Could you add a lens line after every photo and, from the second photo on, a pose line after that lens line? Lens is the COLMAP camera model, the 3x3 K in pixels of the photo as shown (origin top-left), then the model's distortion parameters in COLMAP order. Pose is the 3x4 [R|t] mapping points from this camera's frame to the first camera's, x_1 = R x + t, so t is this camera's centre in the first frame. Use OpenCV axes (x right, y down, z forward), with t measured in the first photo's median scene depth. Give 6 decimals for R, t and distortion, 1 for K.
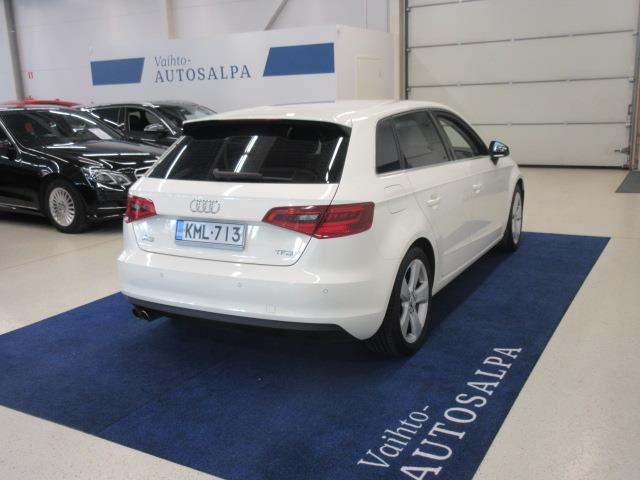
lens RADIAL K [[632.6, 0, 320.0], [0, 632.6, 240.0], [0, 0, 1]] dist [0.019329, 0.011357]
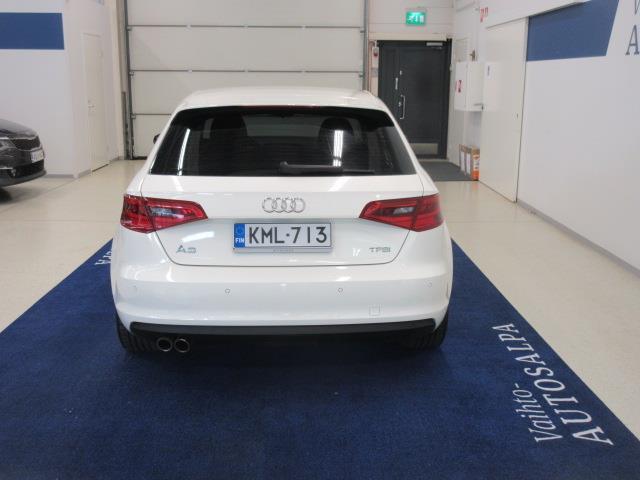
lens RADIAL K [[711.5, 0, 320.0], [0, 711.5, 240.0], [0, 0, 1]] dist [-0.007163, -0.005632]
pose [[0.858802, -0.074889, 0.506804, -0.634062], [0.077684, 0.996855, 0.015665, -0.016839], [-0.506384, 0.025918, 0.861919, 0.133869]]
